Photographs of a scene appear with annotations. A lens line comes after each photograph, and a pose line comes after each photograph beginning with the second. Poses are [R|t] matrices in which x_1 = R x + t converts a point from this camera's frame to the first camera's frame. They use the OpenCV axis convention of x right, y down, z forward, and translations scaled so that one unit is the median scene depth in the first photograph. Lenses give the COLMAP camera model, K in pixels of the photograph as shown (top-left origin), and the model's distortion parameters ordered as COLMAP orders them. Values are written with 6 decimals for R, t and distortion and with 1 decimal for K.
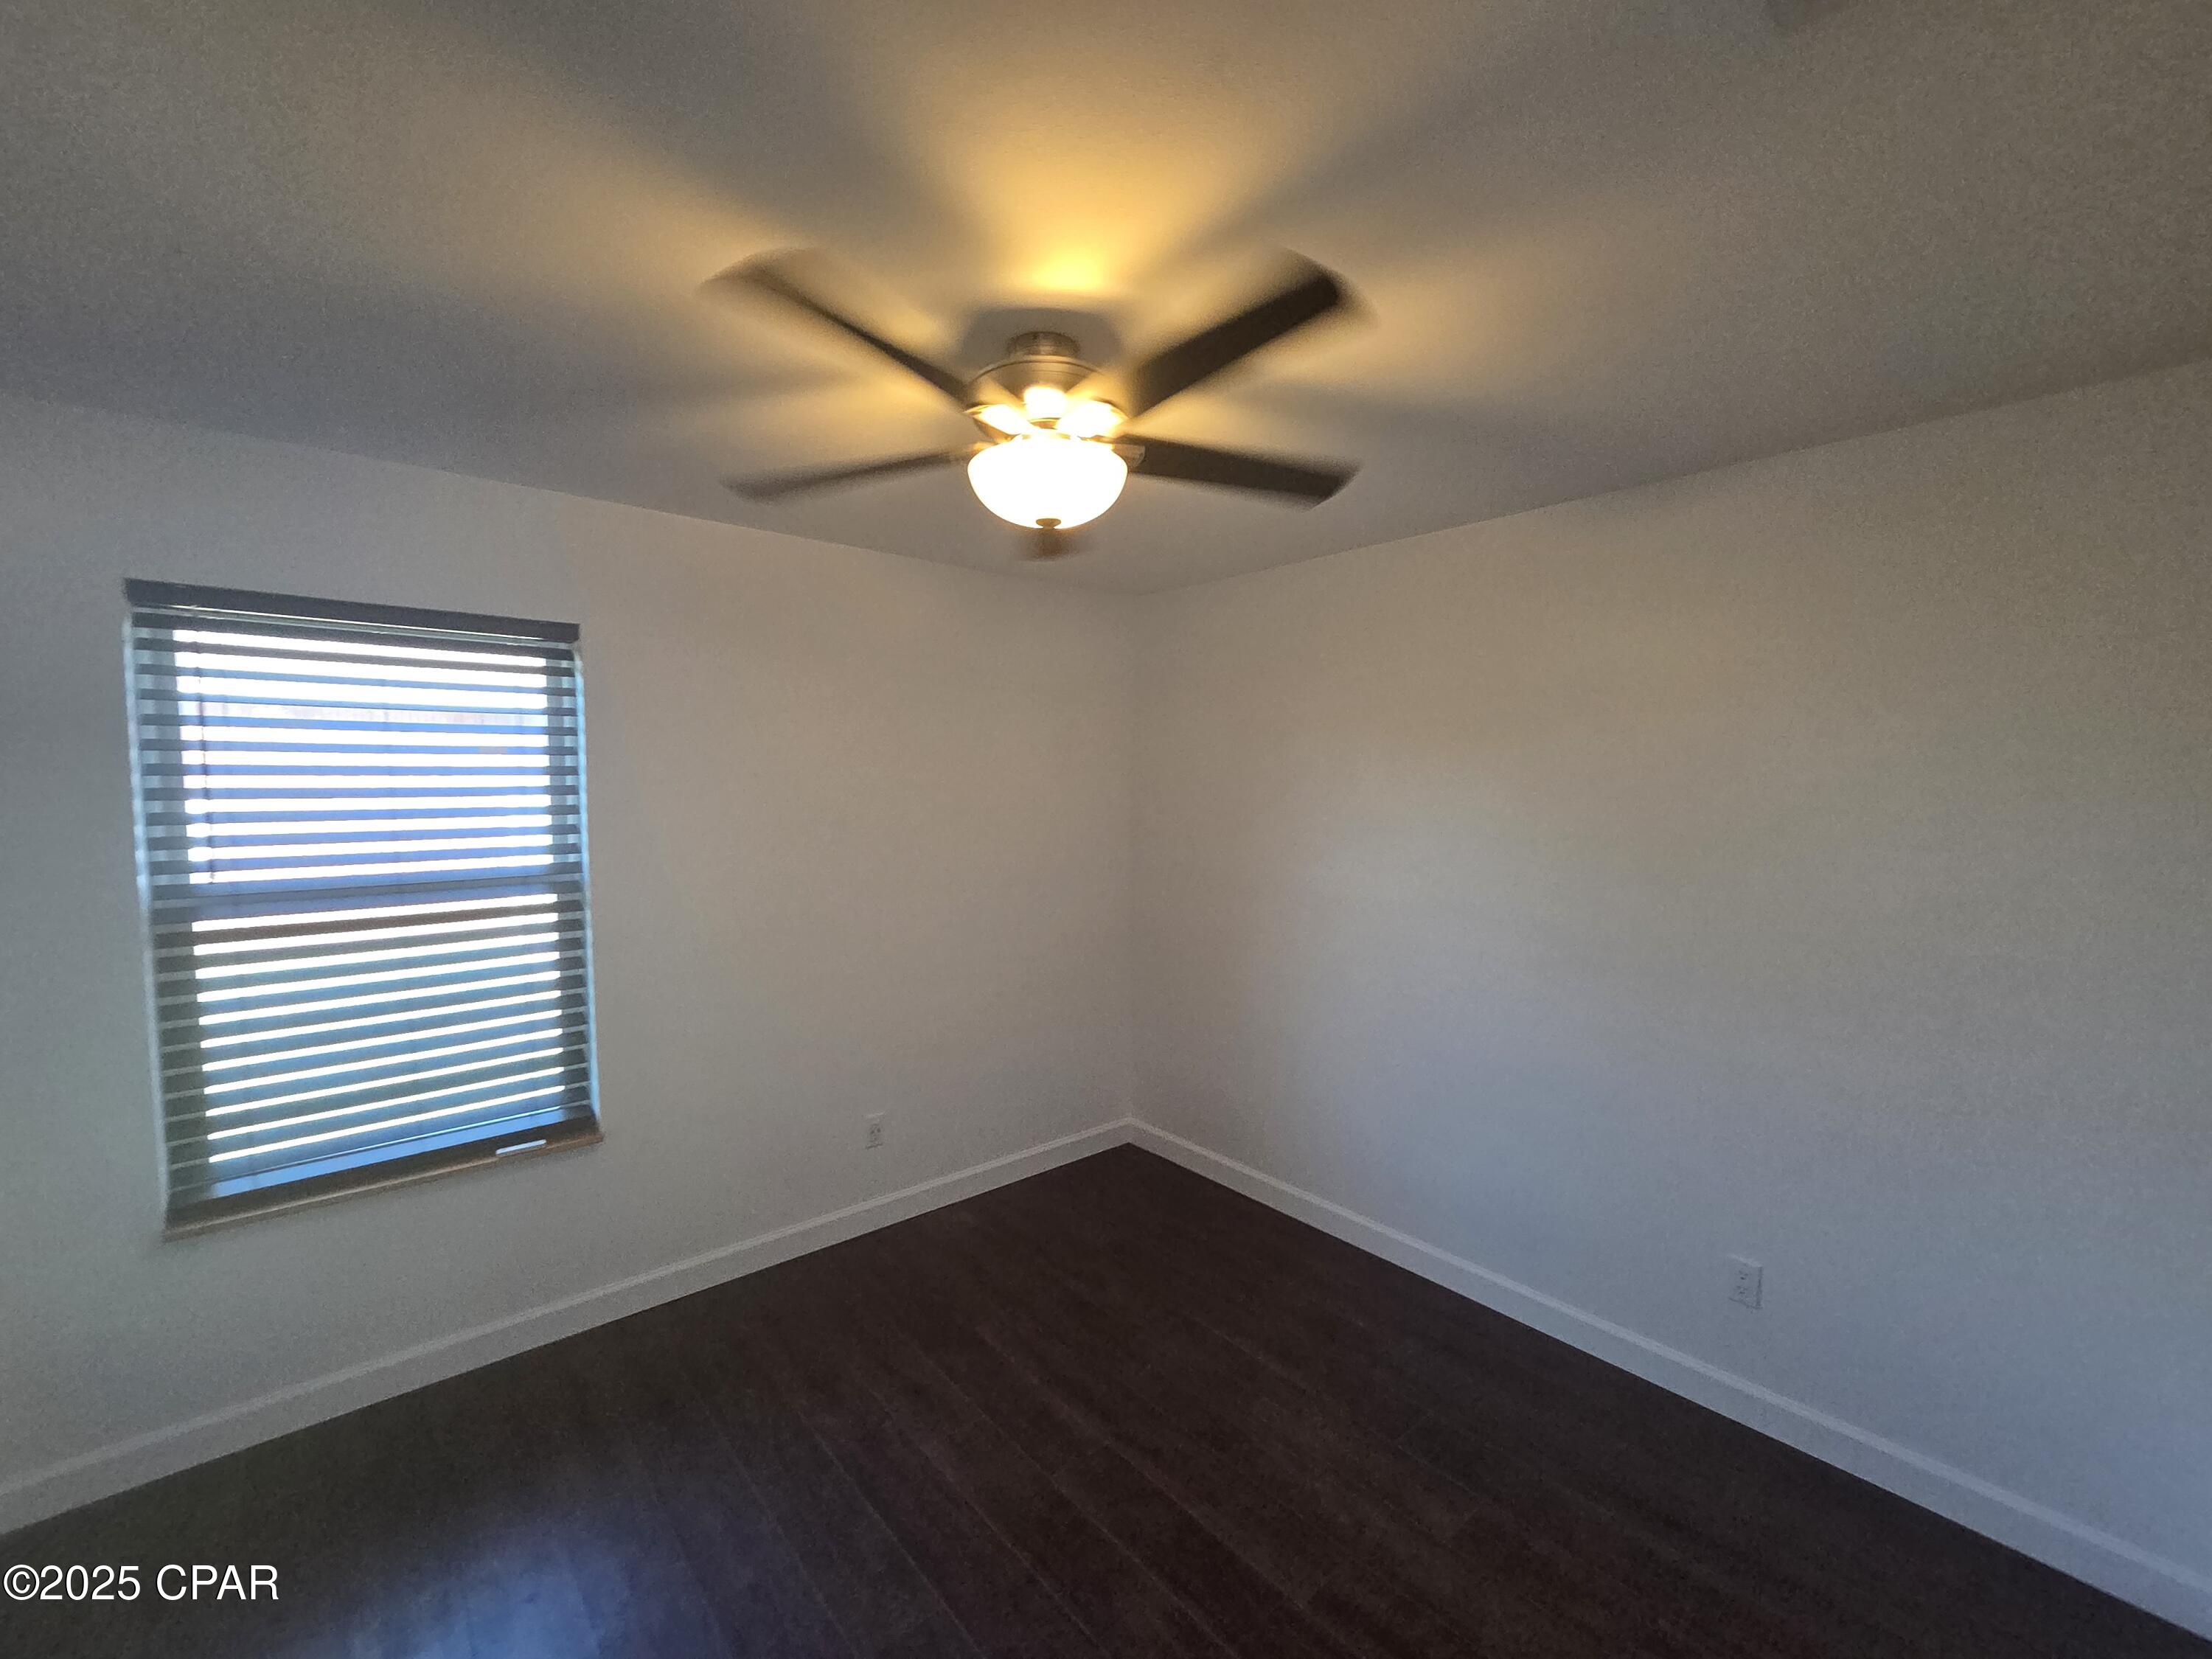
lens RADIAL K [[902.6, 0, 1115.2], [0, 902.6, 849.6], [0, 0, 1]] dist [0.001514, -0.000018]
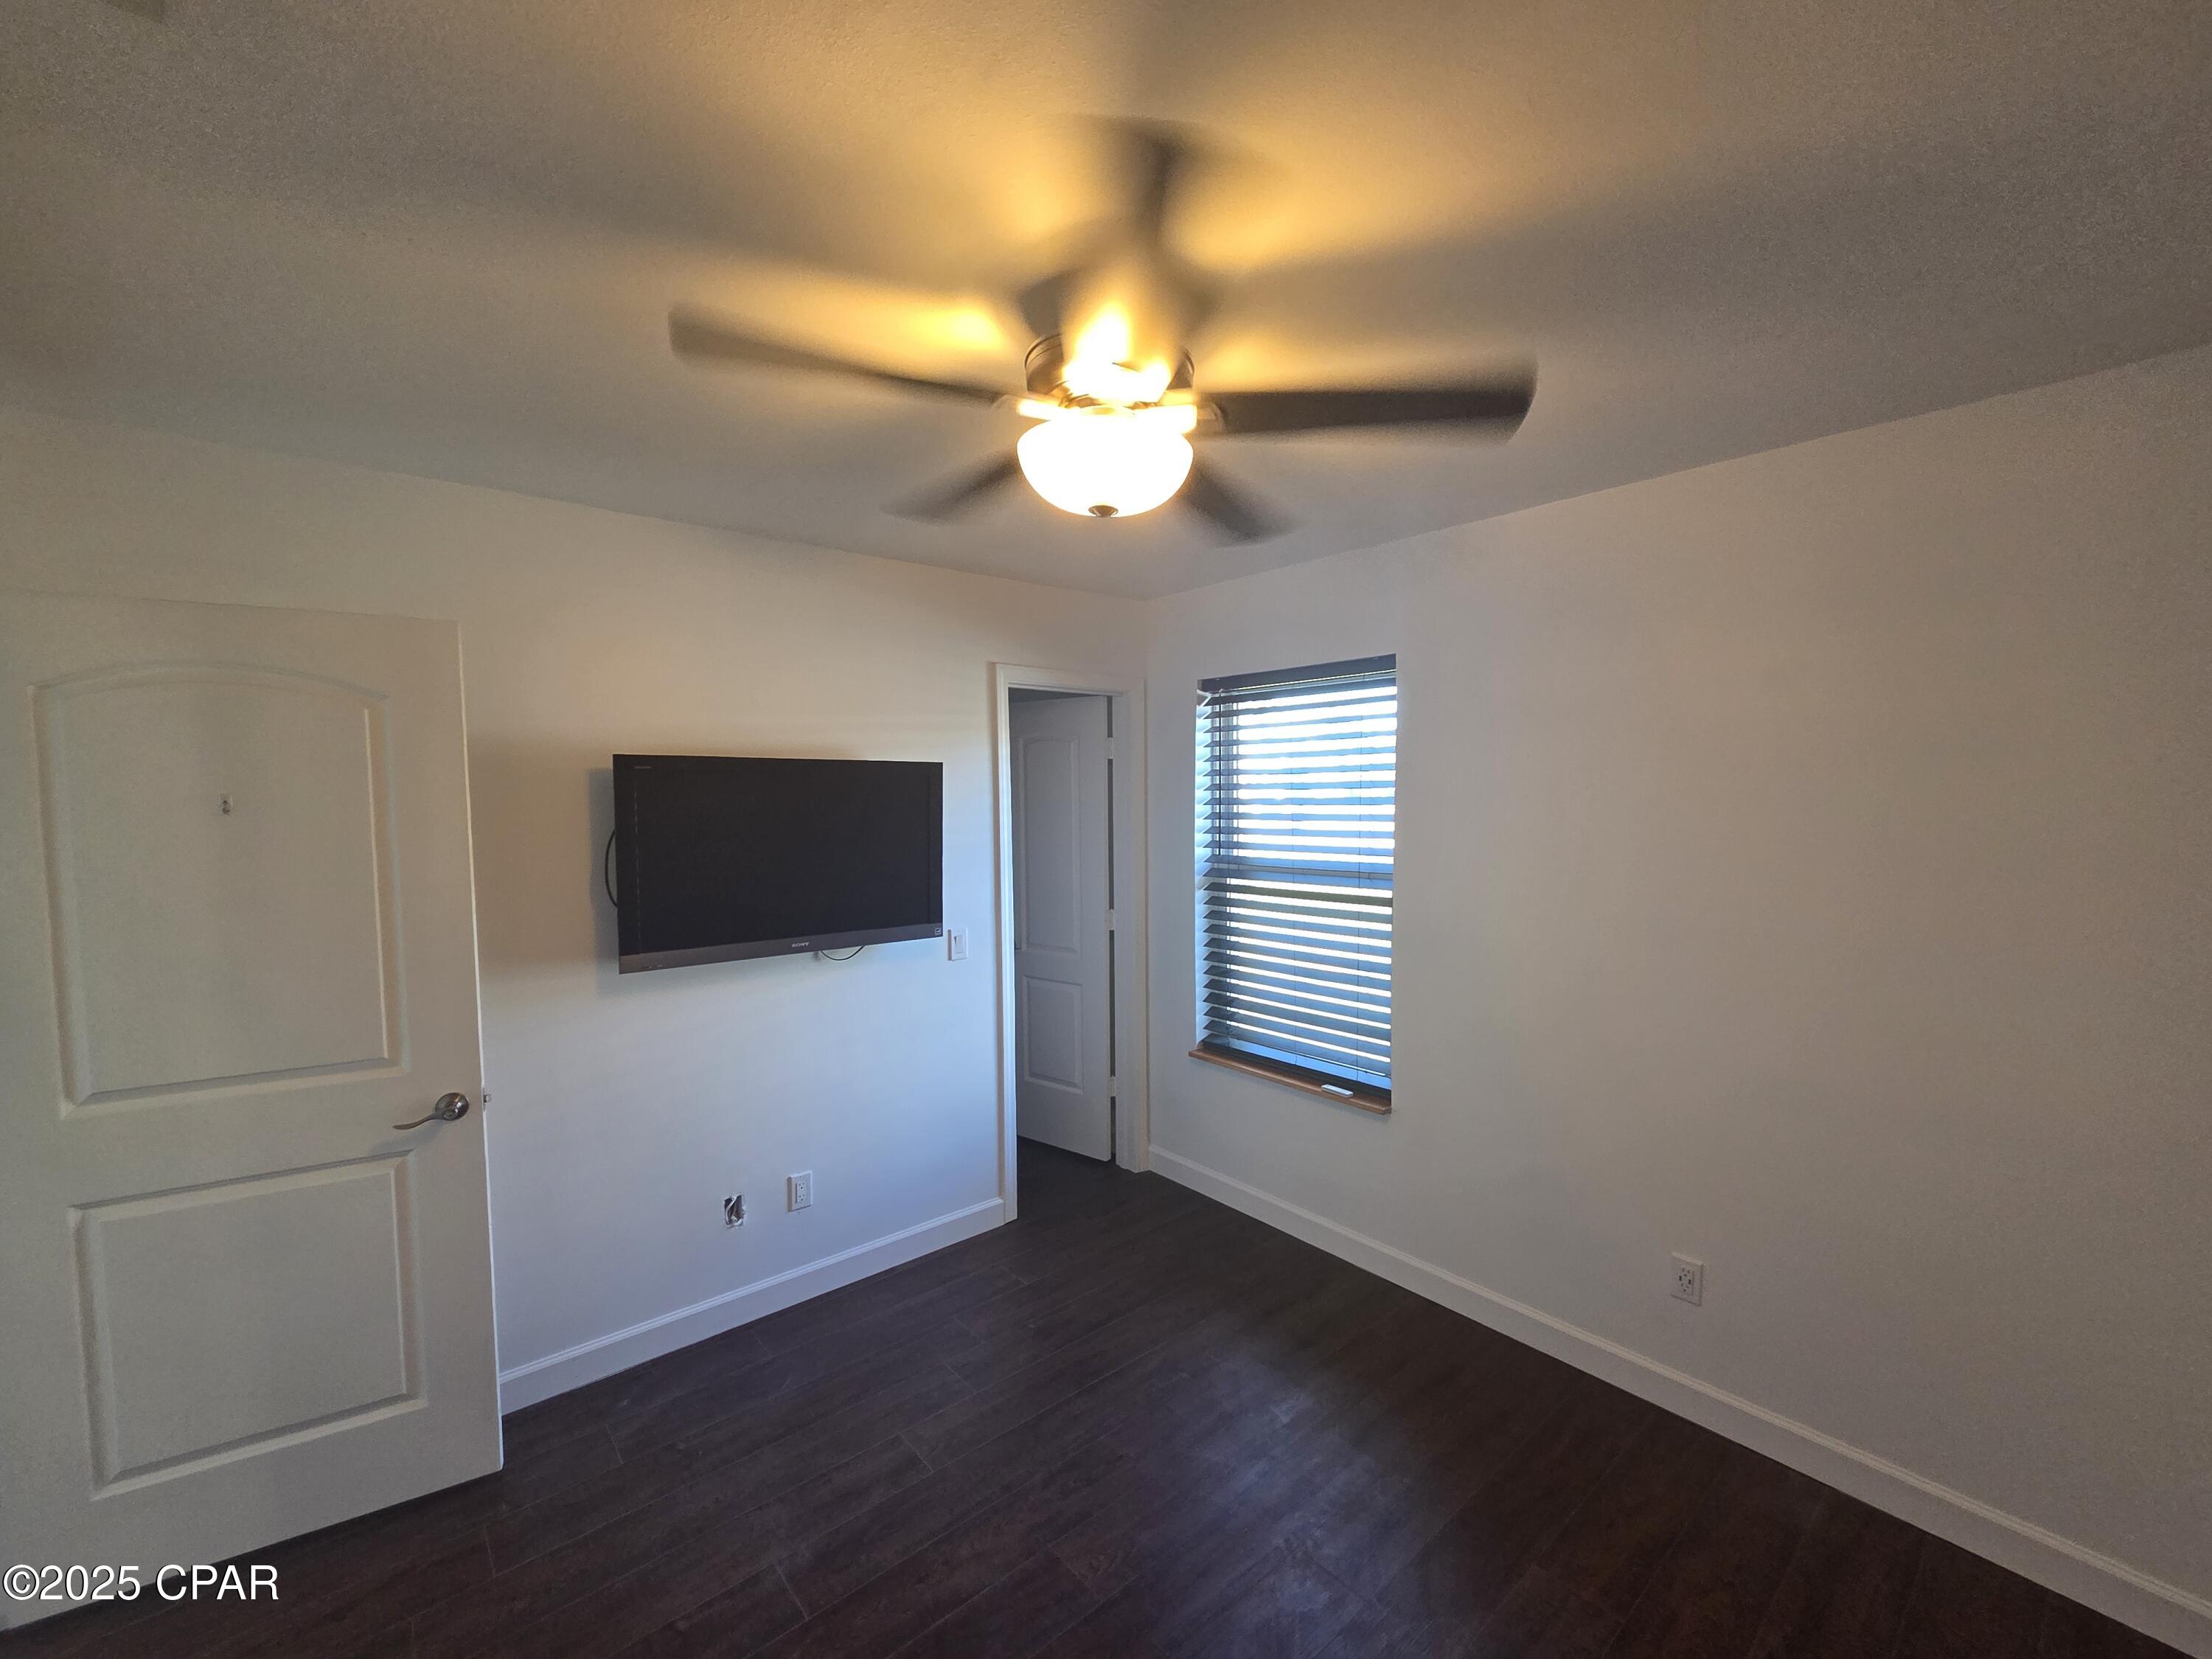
lens RADIAL K [[902.6, 0, 1115.2], [0, 902.6, 849.6], [0, 0, 1]] dist [0.001514, -0.000018]
pose [[0.003473, 0.069768, -0.997557, 0.634274], [-0.055402, 0.996045, 0.069469, -0.076865], [0.998458, 0.055026, 0.007325, 0.775142]]
